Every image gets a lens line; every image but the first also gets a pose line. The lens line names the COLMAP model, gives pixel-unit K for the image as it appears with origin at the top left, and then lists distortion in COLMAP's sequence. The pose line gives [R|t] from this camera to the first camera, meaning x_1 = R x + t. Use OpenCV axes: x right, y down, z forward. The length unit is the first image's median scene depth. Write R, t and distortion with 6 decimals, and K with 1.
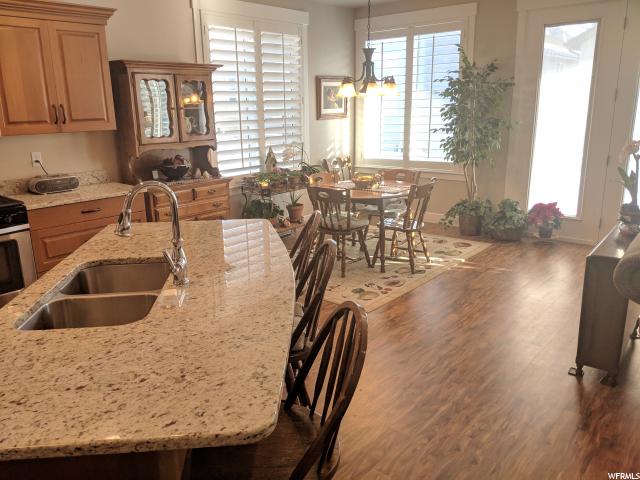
lens RADIAL K [[510.9, 0, 317.4], [0, 510.9, 238.6], [0, 0, 1]] dist [0.061969, -0.113087]
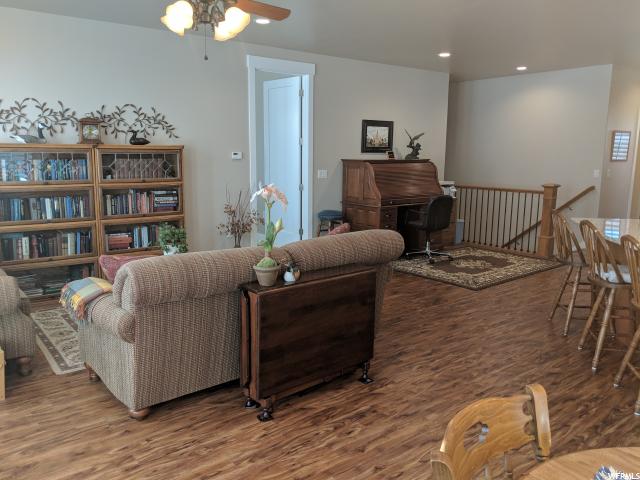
lens RADIAL K [[551.4, 0, 320.0], [0, 551.4, 240.0], [0, 0, 1]] dist [0.147659, -0.200825]
pose [[-0.983589, -0.032449, 0.177484, 0.294030], [0.043575, 0.911853, 0.408198, -0.389249], [-0.175085, 0.409233, -0.895474, 1.474356]]
